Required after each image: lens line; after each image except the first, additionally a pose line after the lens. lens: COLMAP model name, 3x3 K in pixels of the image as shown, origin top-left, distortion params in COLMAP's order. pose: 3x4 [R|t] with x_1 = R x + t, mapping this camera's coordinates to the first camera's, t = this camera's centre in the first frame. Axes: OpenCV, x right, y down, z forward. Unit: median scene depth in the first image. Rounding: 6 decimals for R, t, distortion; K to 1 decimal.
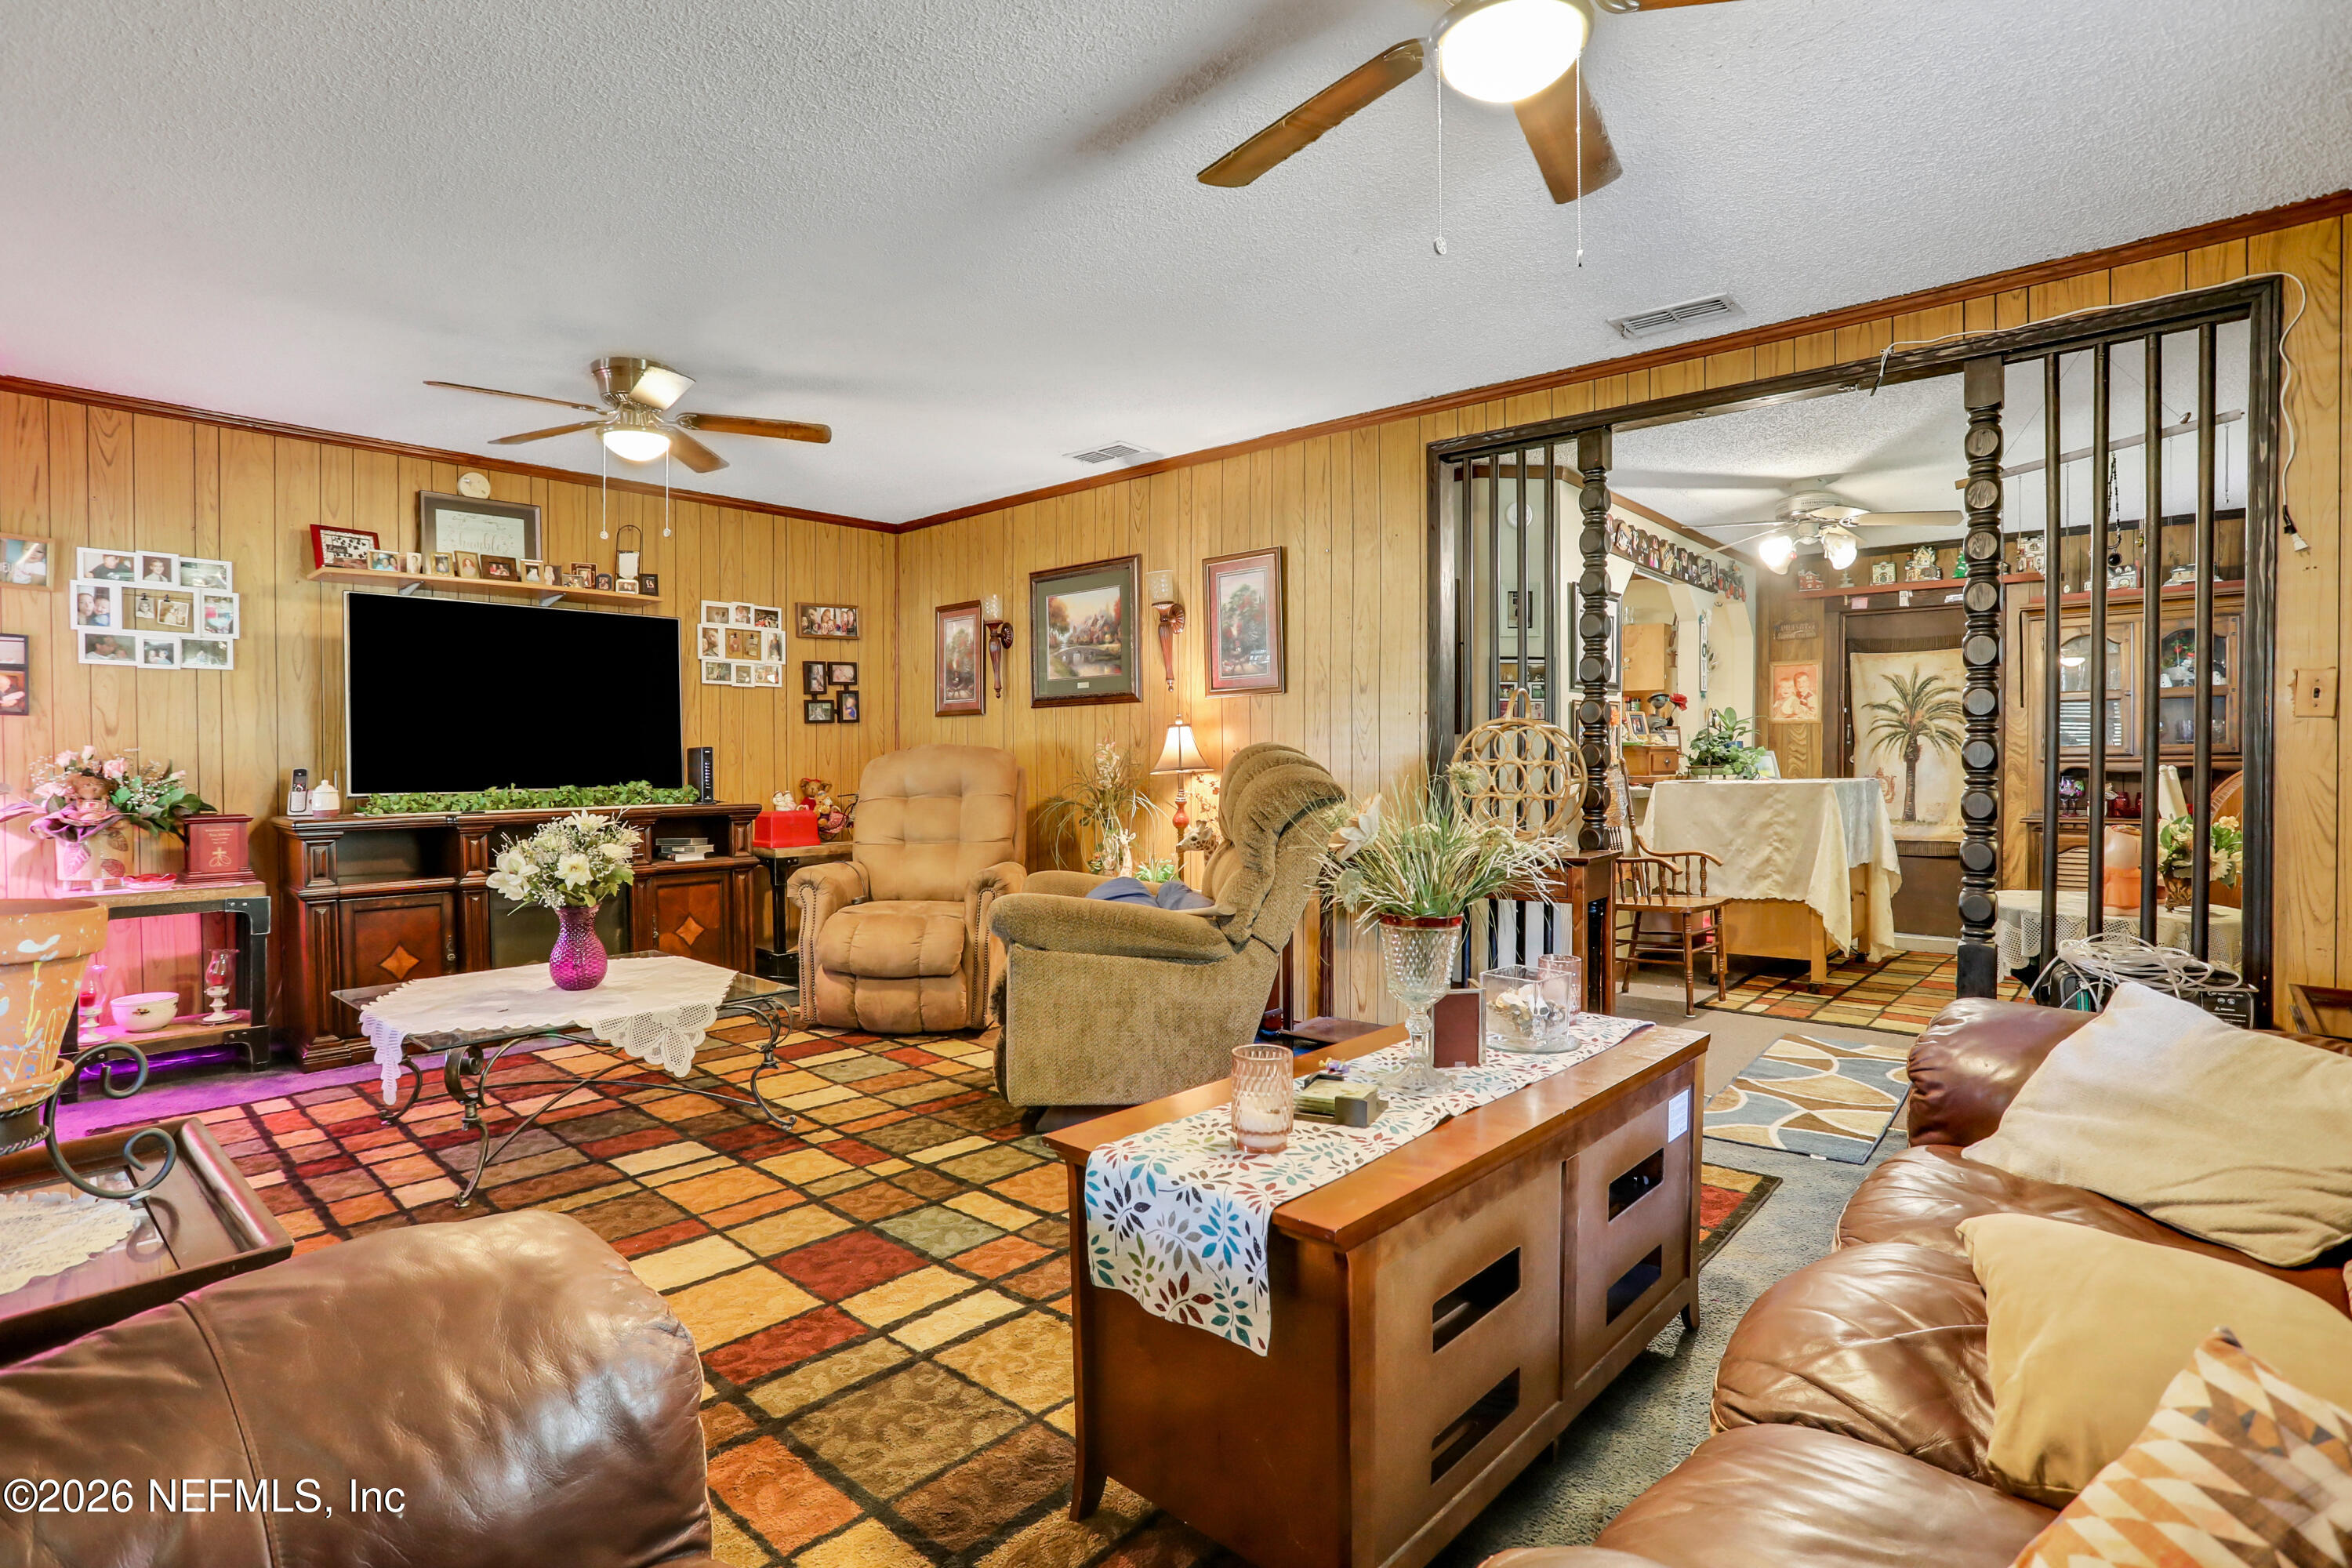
lens RADIAL K [[1156.3, 0, 1167.0], [0, 1156.3, 778.7], [0, 0, 1]] dist [-0.091319, 0.041773]
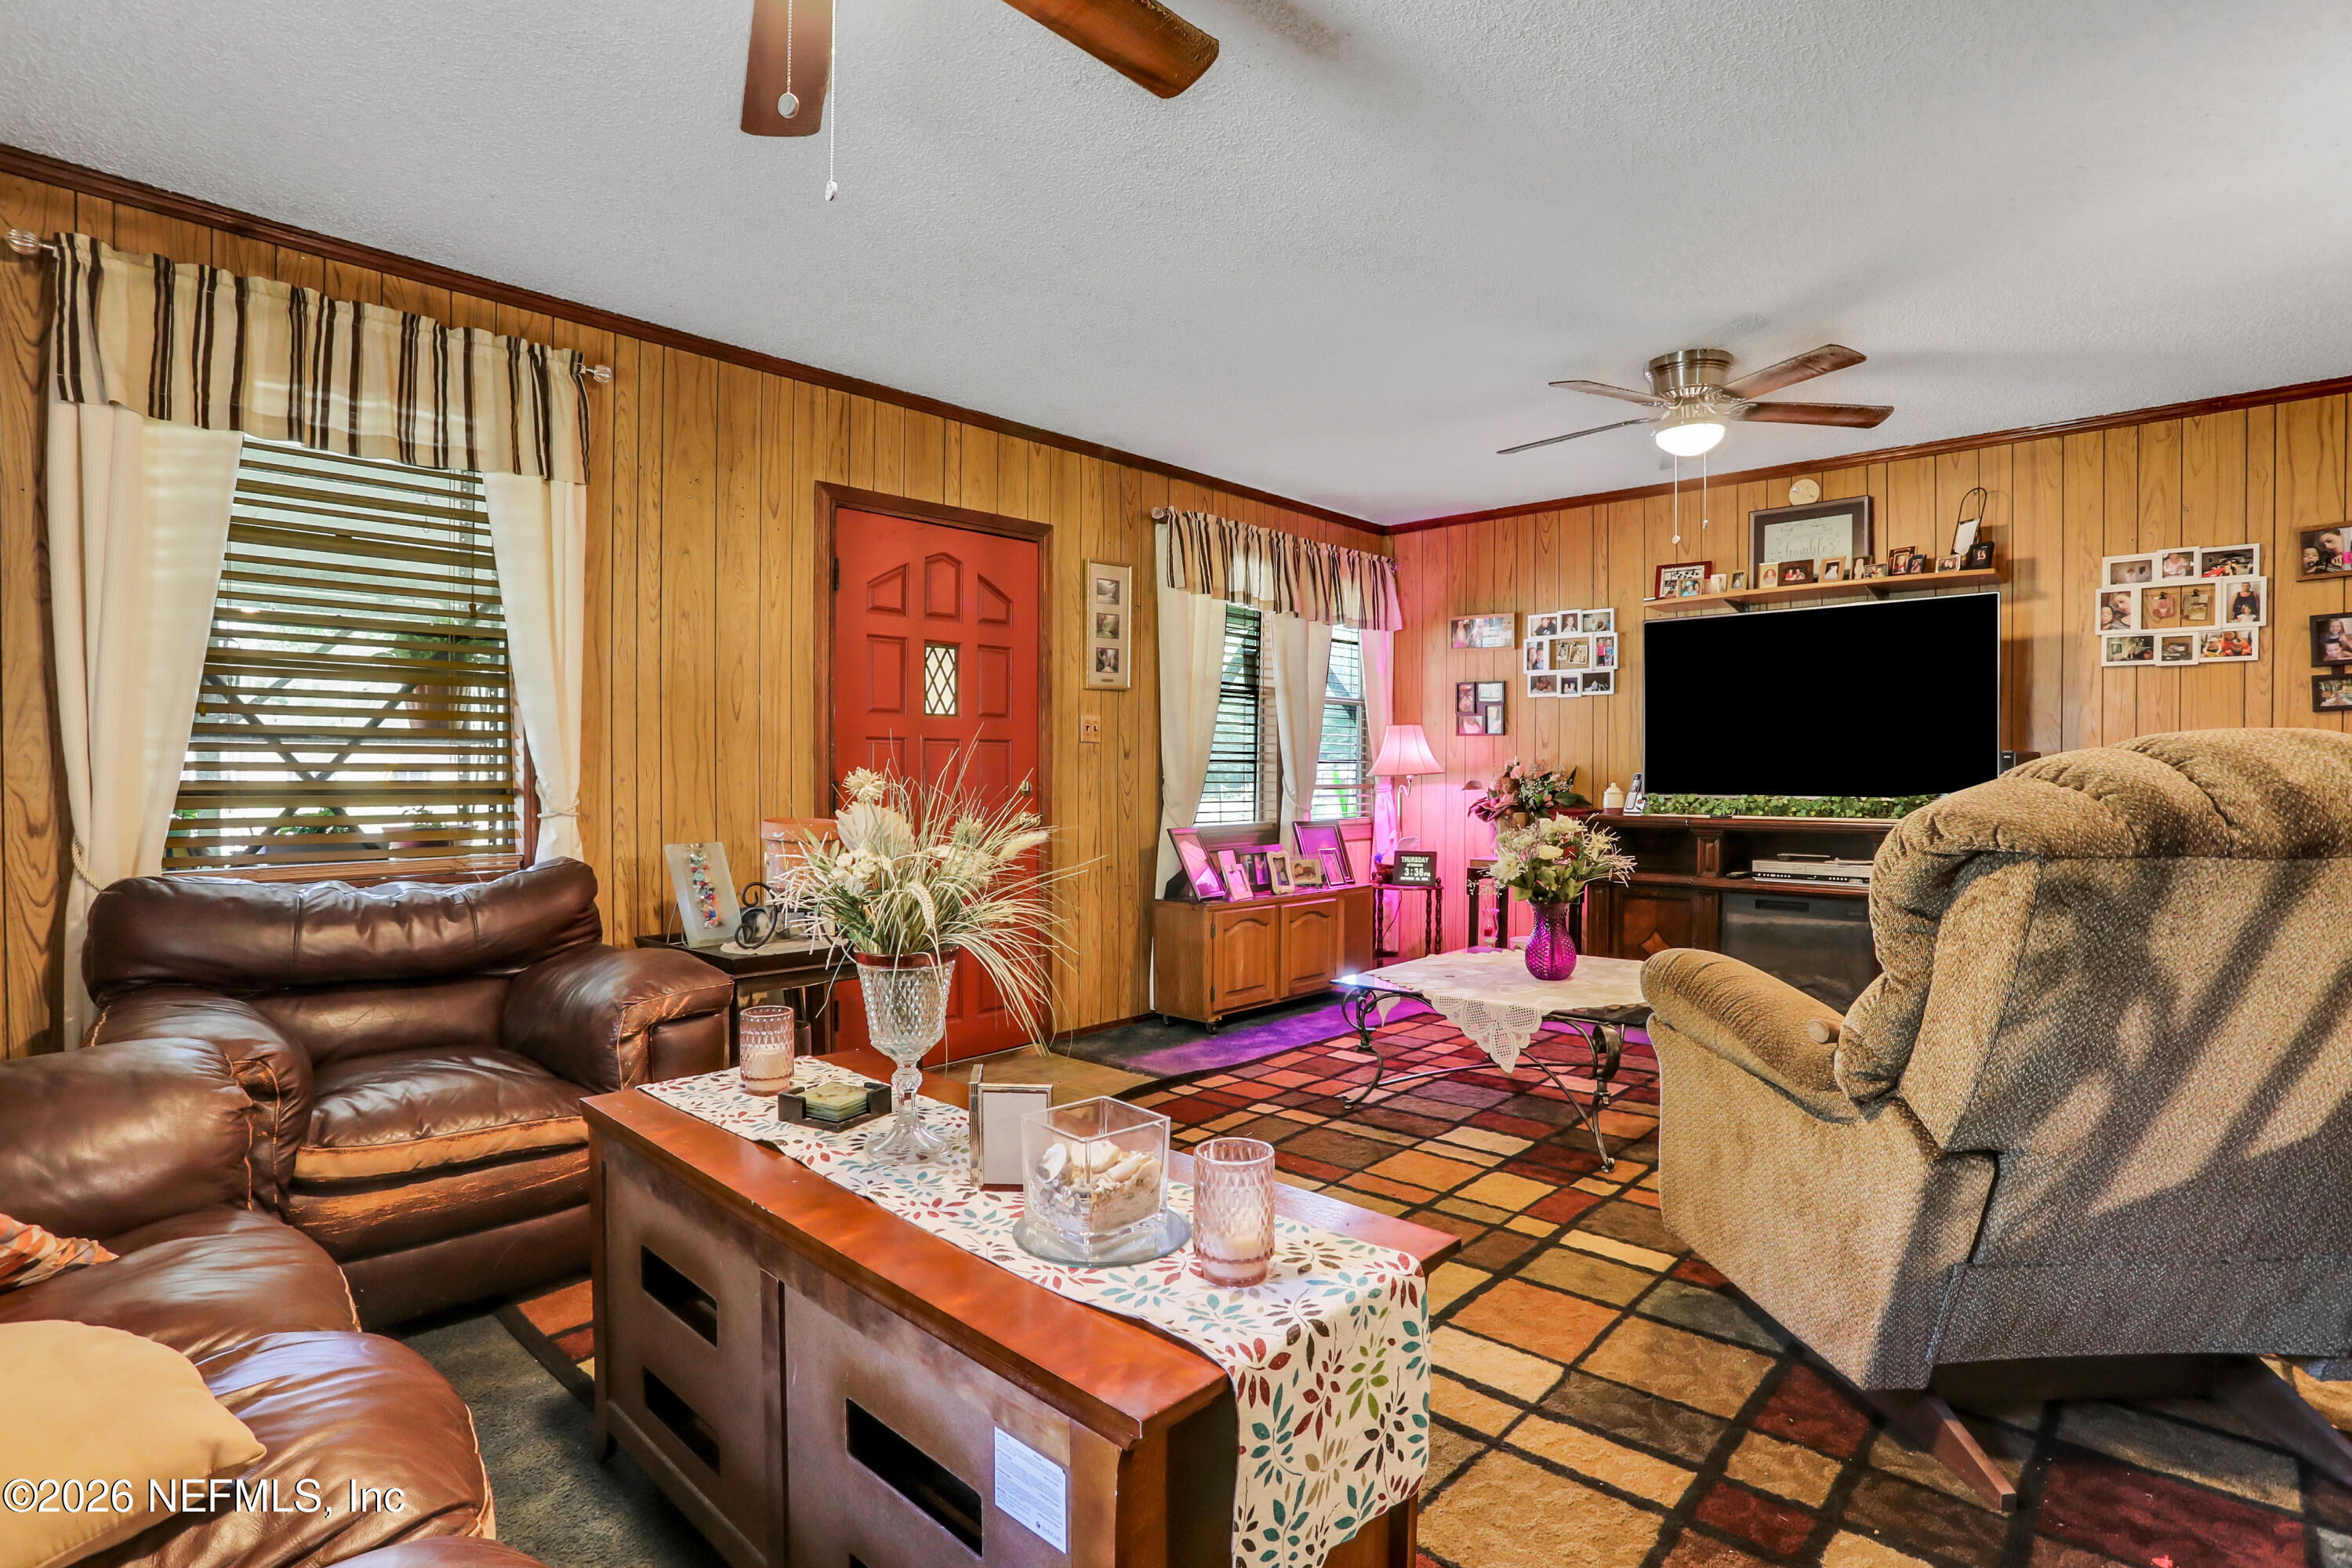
lens RADIAL K [[1156.3, 0, 1167.0], [0, 1156.3, 778.7], [0, 0, 1]] dist [-0.091319, 0.041773]
pose [[-0.020262, 0.011269, -0.999731, 0.490011], [-0.017677, 0.999776, 0.011628, -0.009320], [0.999638, 0.017907, -0.020058, 0.559245]]
